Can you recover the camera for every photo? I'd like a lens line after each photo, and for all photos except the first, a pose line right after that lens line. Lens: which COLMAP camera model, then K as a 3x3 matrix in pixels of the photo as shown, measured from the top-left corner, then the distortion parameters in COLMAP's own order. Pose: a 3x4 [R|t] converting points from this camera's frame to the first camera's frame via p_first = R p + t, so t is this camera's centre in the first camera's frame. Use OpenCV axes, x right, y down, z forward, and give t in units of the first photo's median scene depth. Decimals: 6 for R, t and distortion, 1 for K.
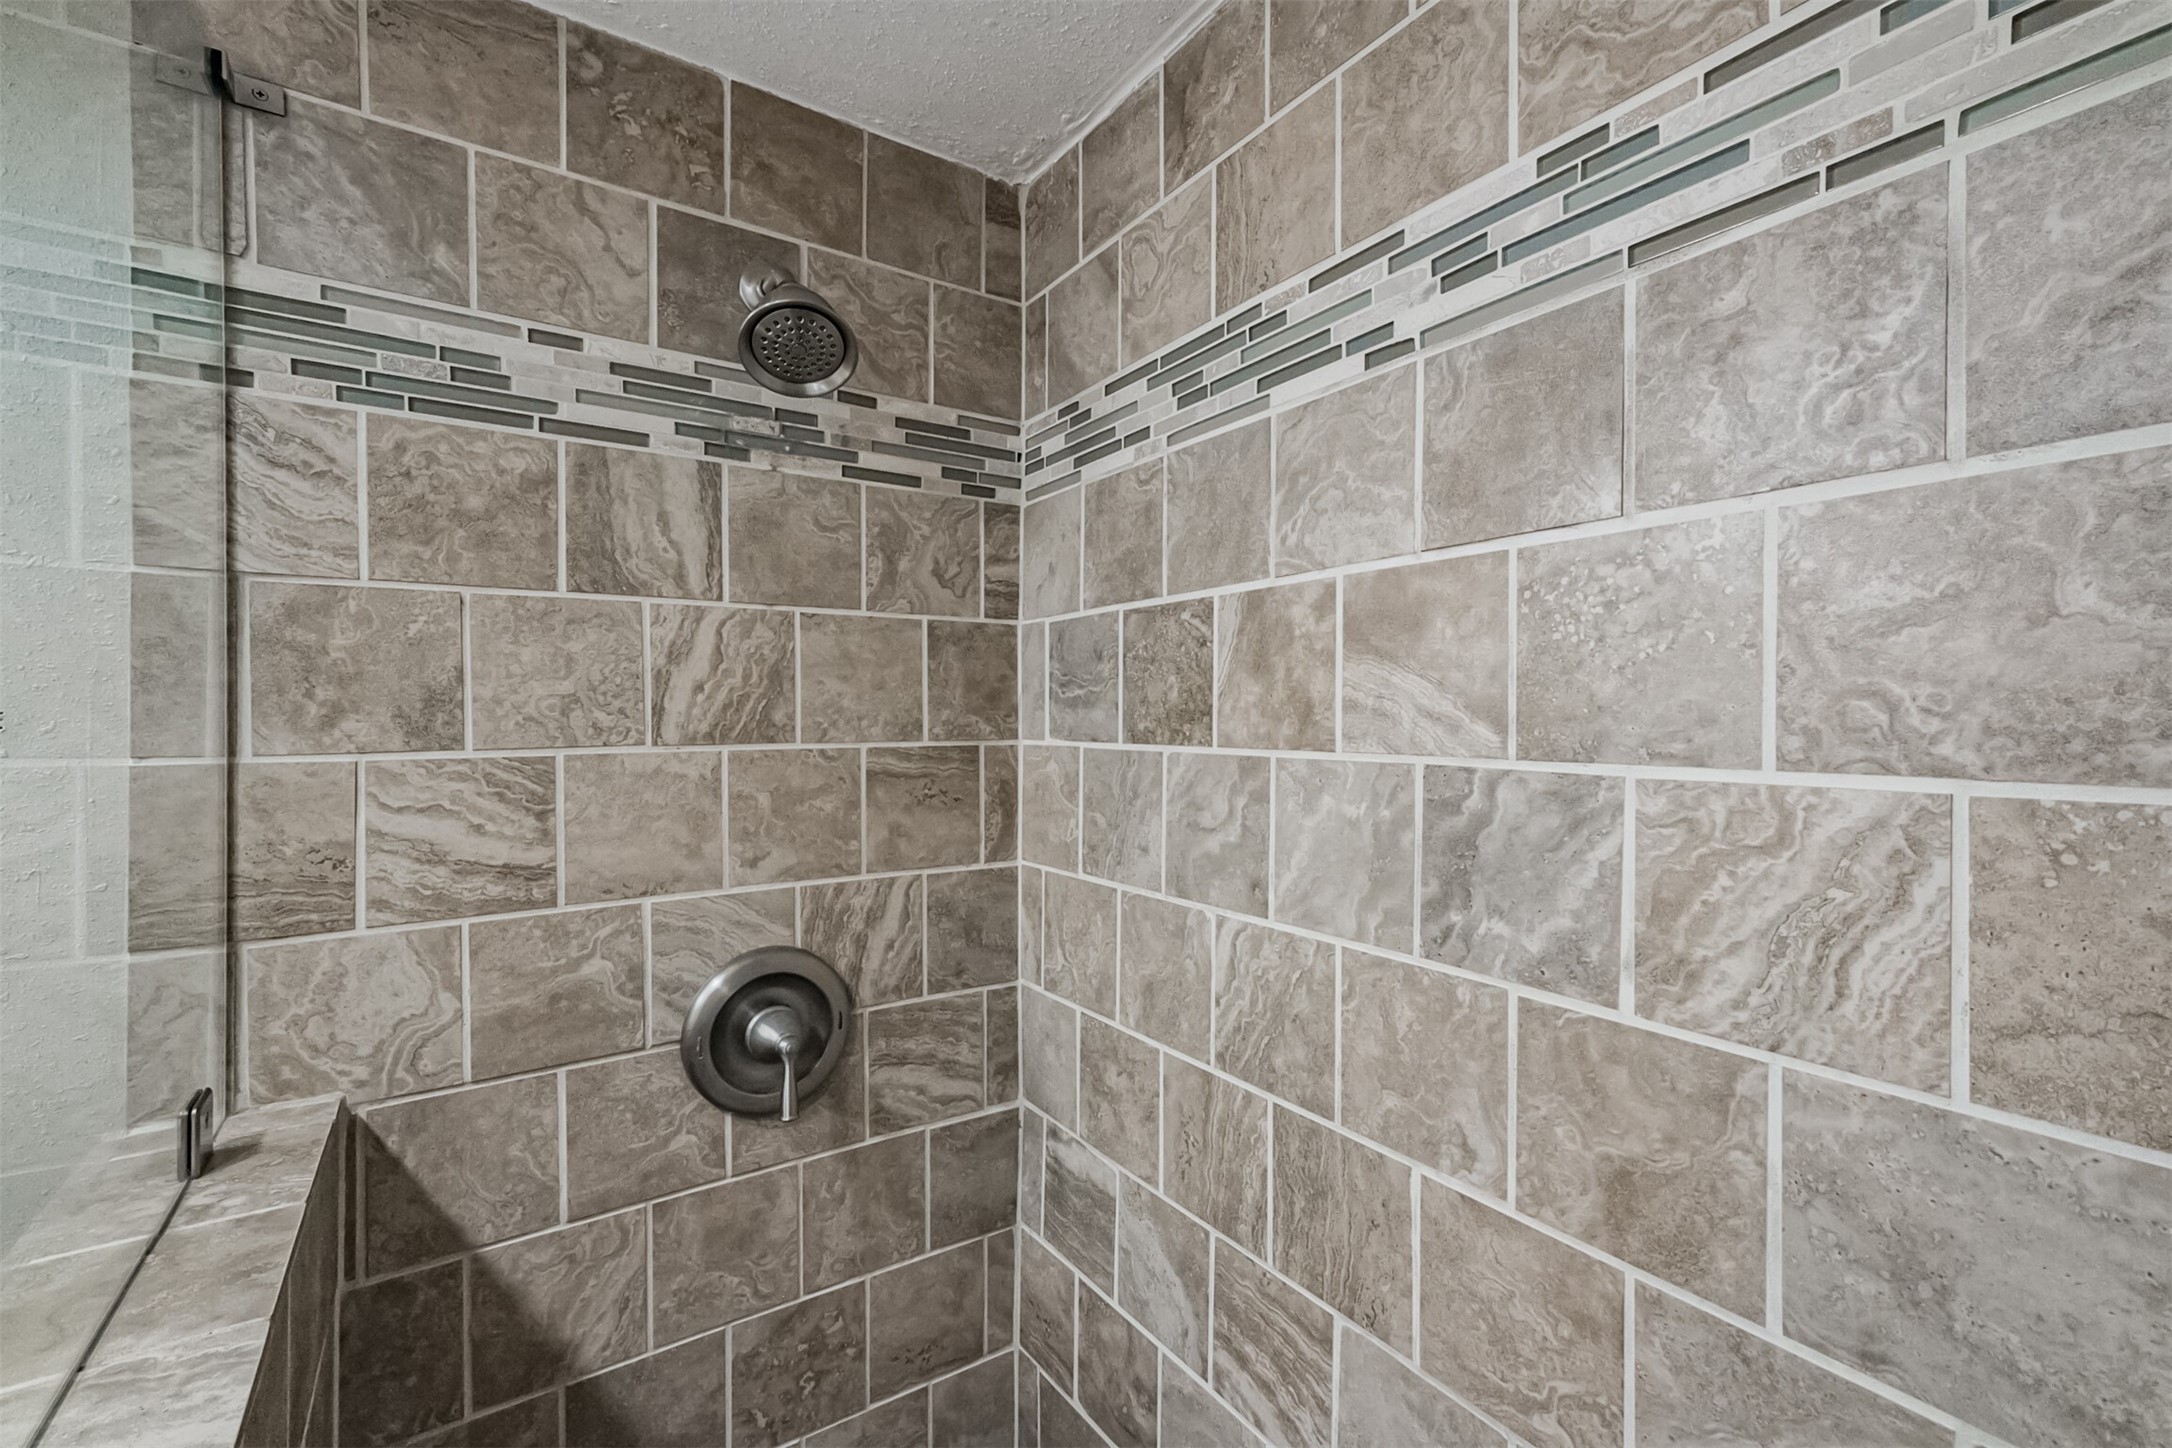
lens RADIAL K [[940.2, 0, 1091.1], [0, 940.2, 720.2], [0, 0, 1]] dist [0.003338, 0.000974]
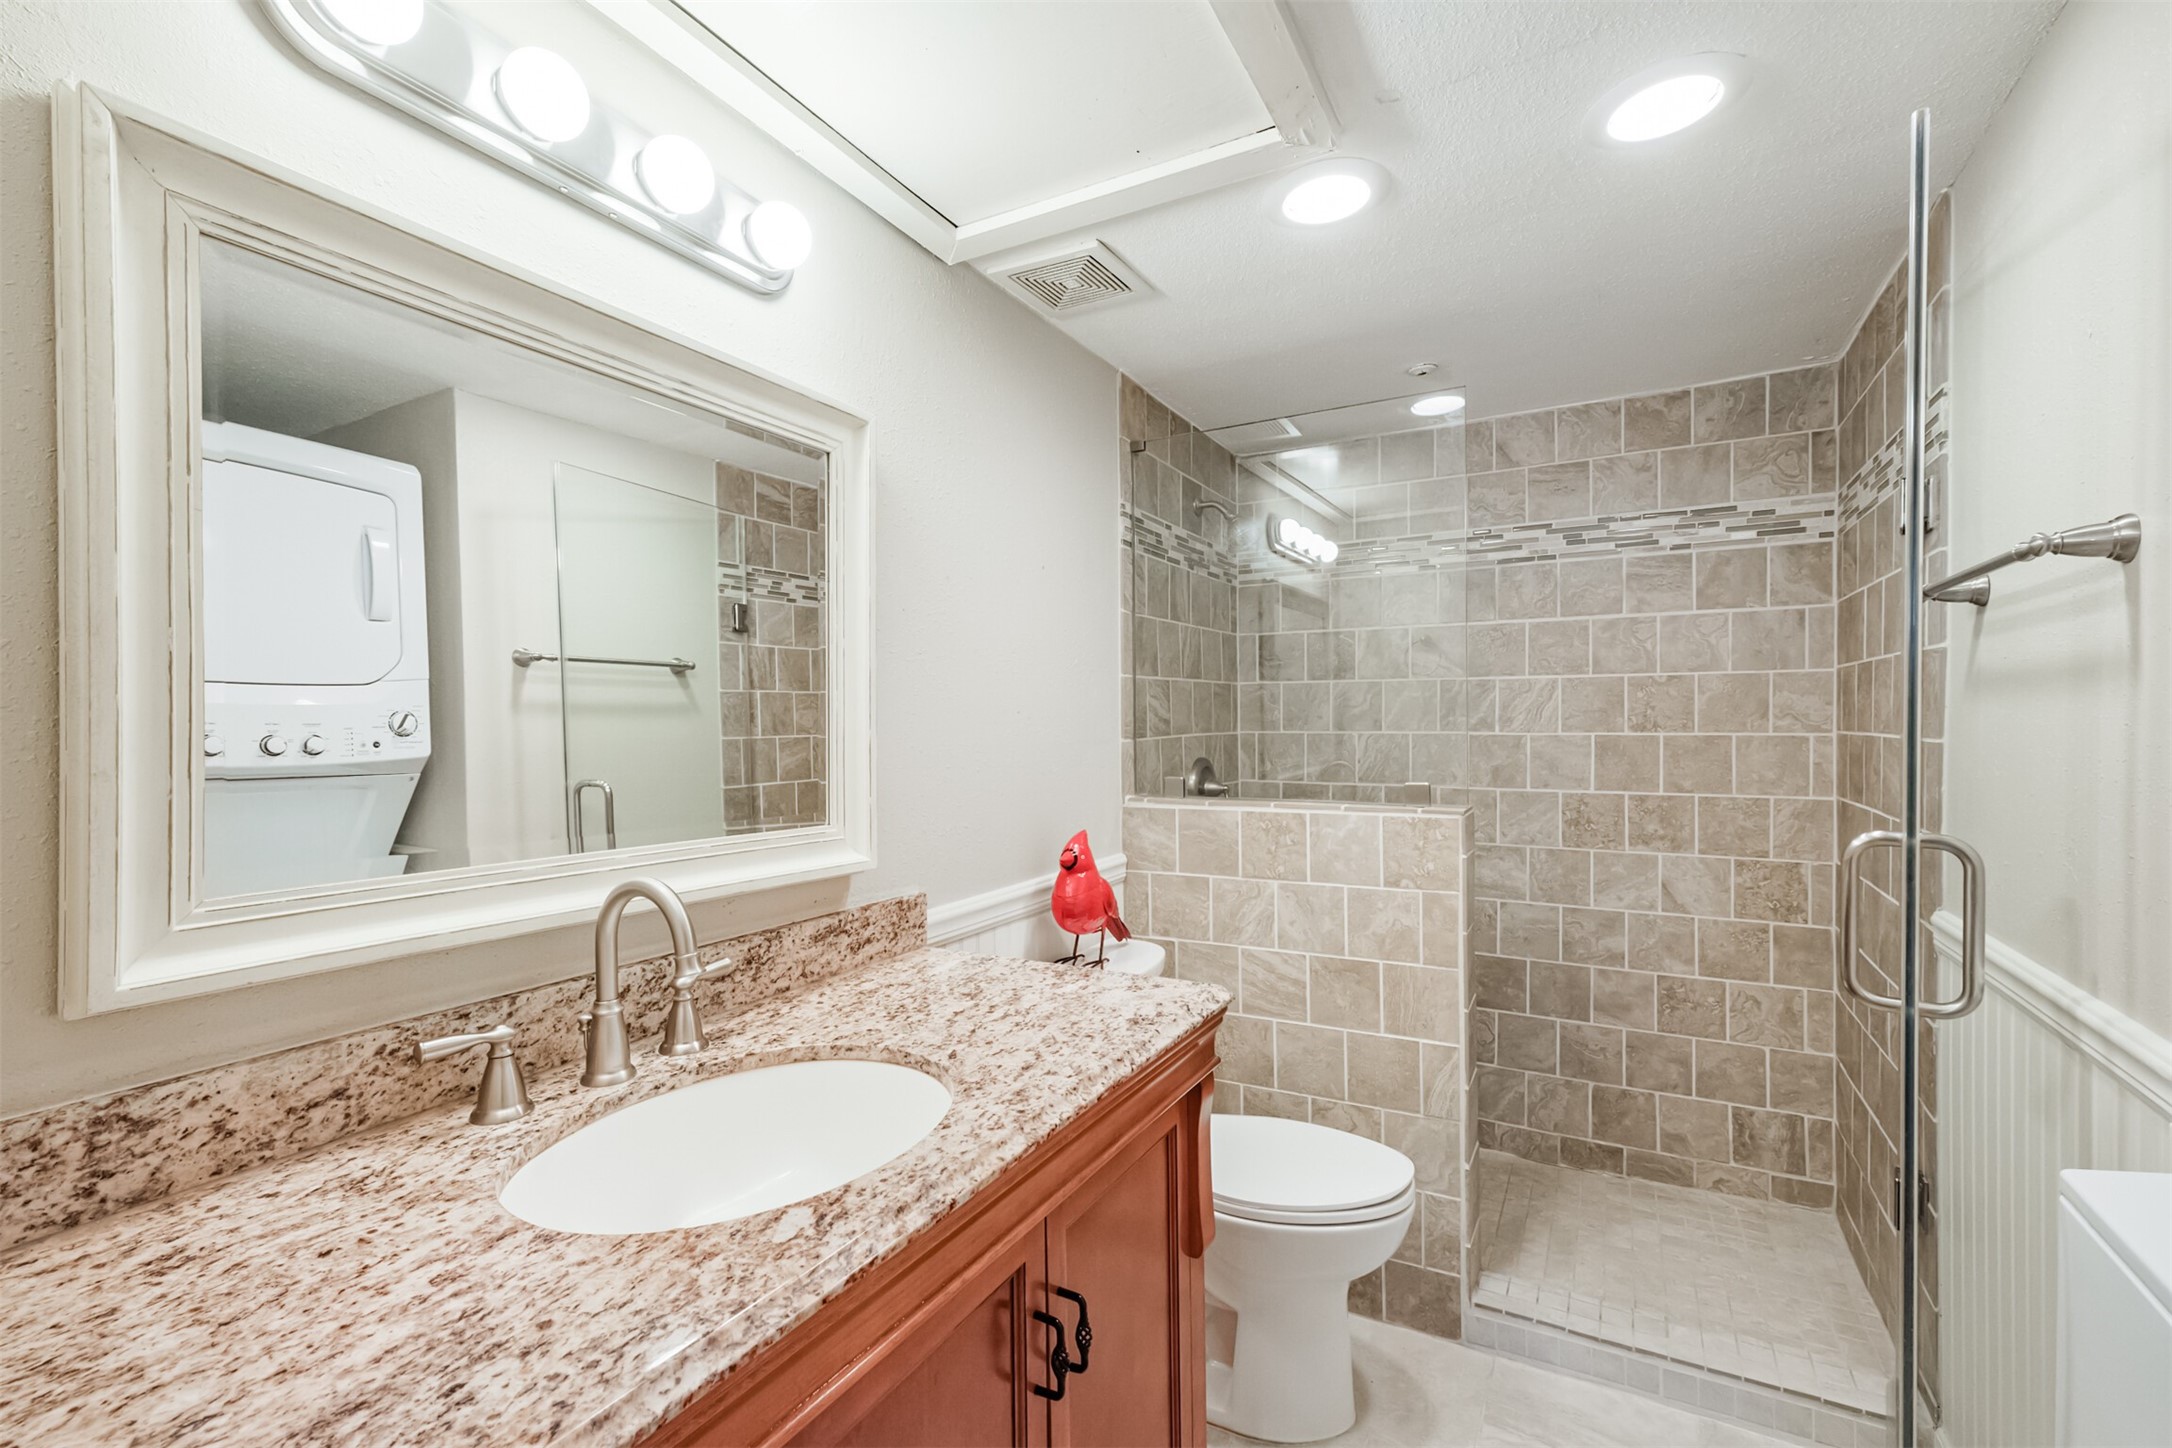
lens RADIAL K [[940.2, 0, 1098.3], [0, 940.2, 734.7], [0, 0, 1]] dist [0.003338, 0.000974]
pose [[0.890614, -0.016418, 0.454463, -2.302386], [0.008954, 0.999787, 0.018571, 0.163941], [-0.454671, -0.012470, 0.890572, -1.547621]]
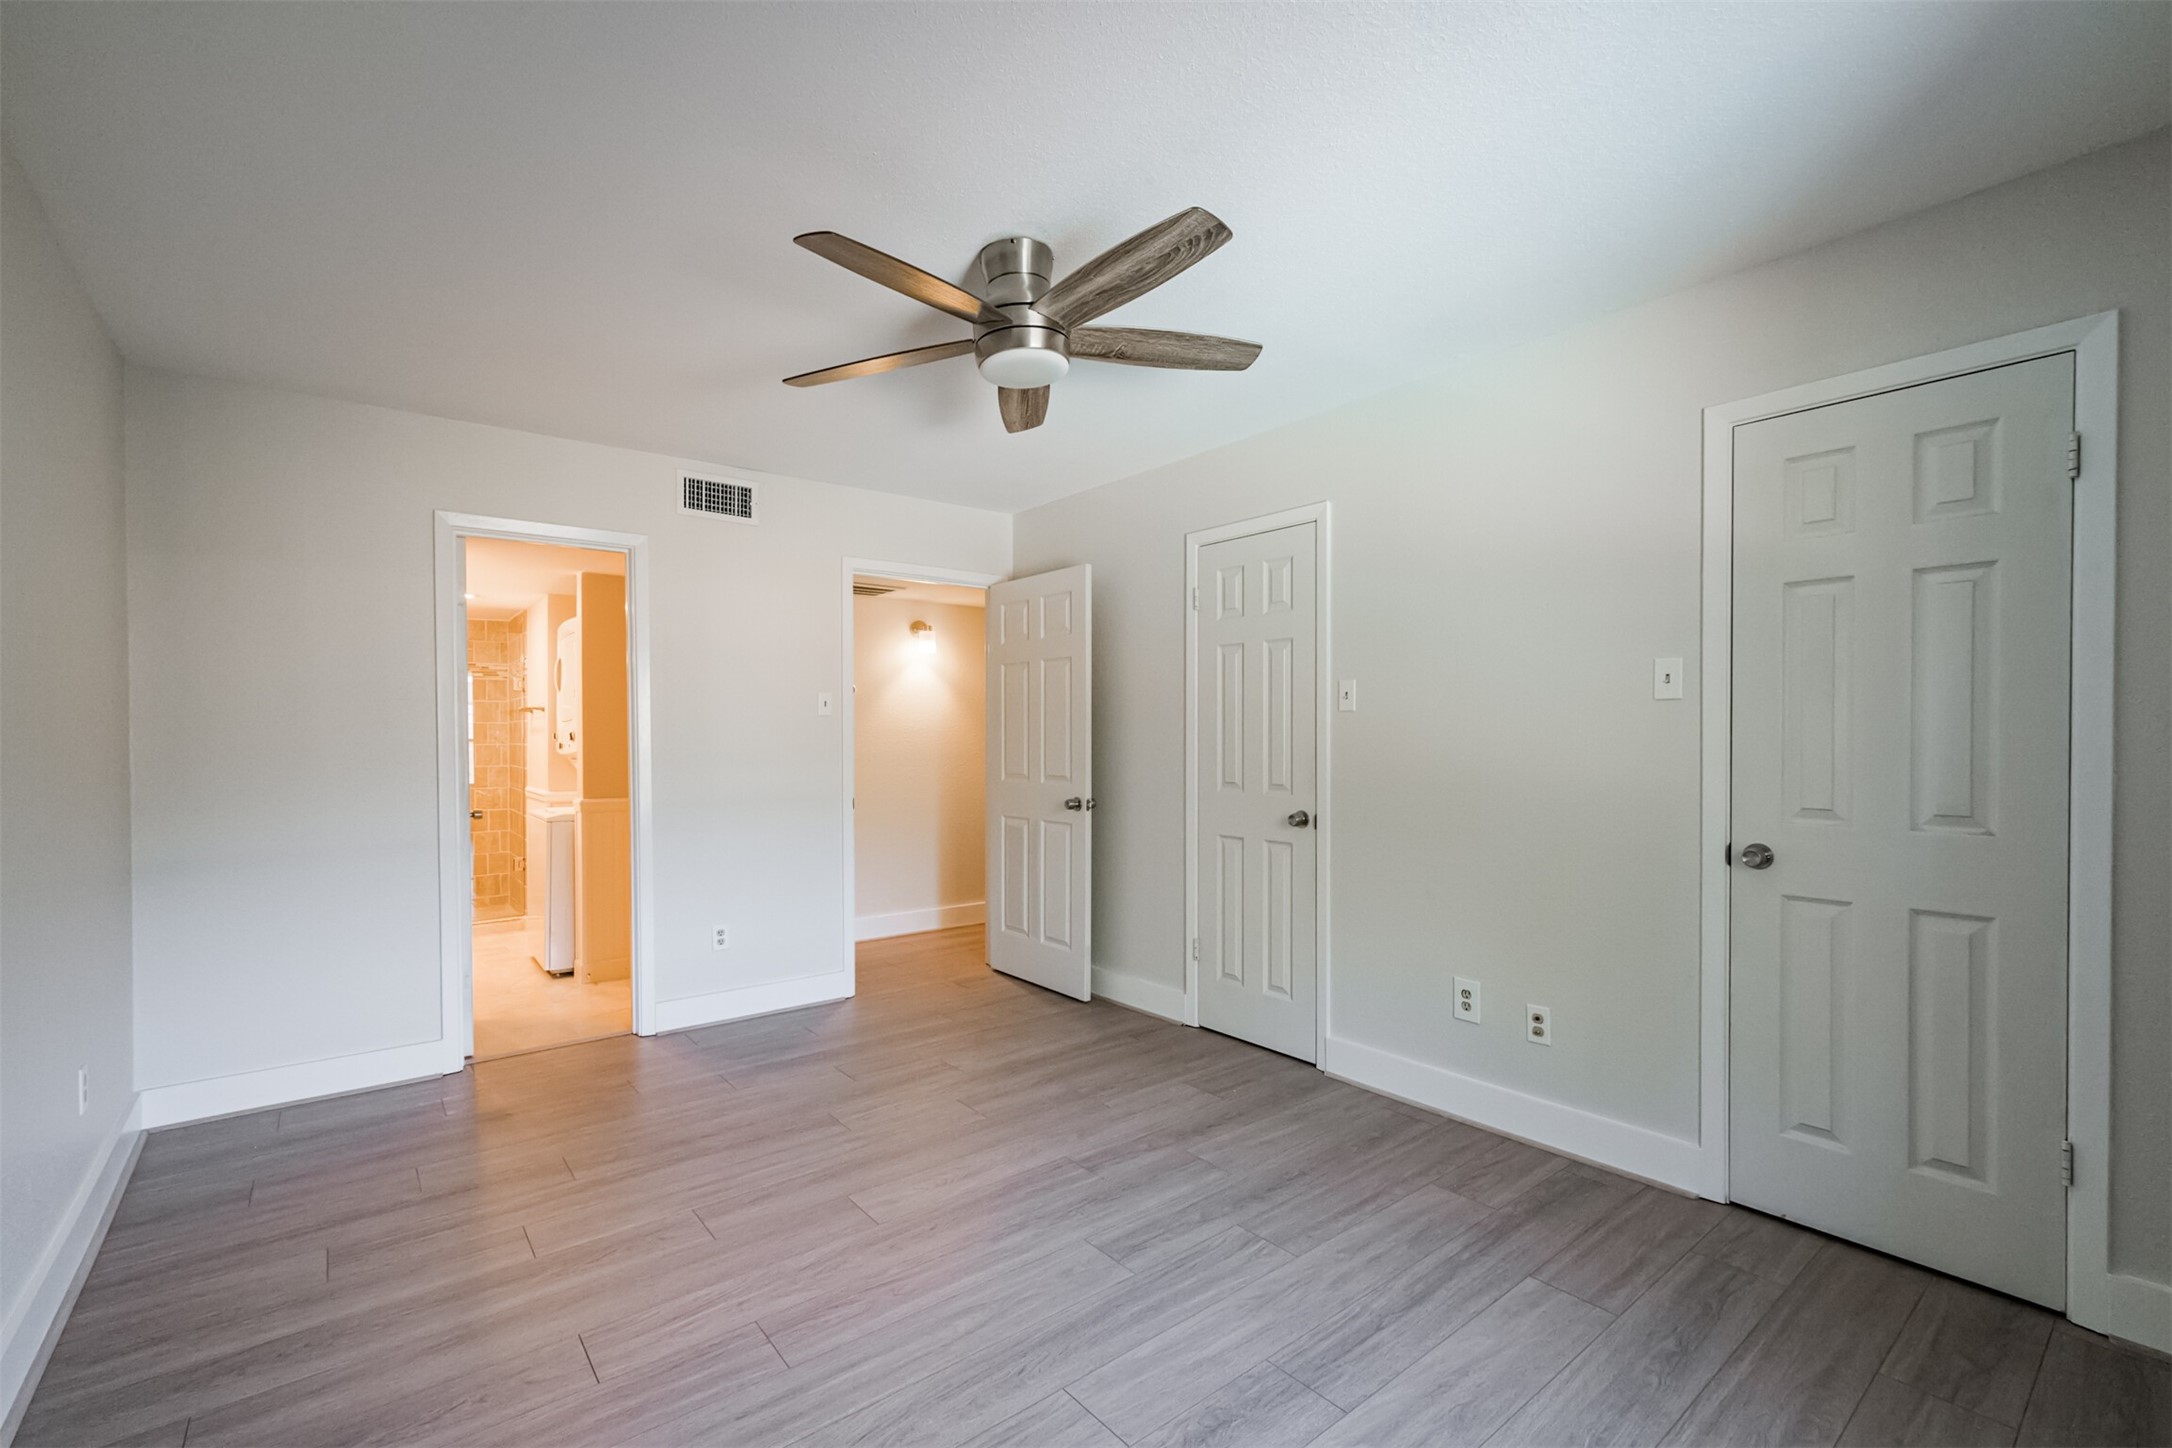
lens RADIAL K [[940.2, 0, 1085.5], [0, 940.2, 736.0], [0, 0, 1]] dist [0.003338, 0.000974]
pose [[-0.089241, -0.005512, 0.995995, -8.011987], [0.001409, 0.999983, 0.005660, 0.119942], [-0.996009, 0.001909, -0.089231, -4.482222]]
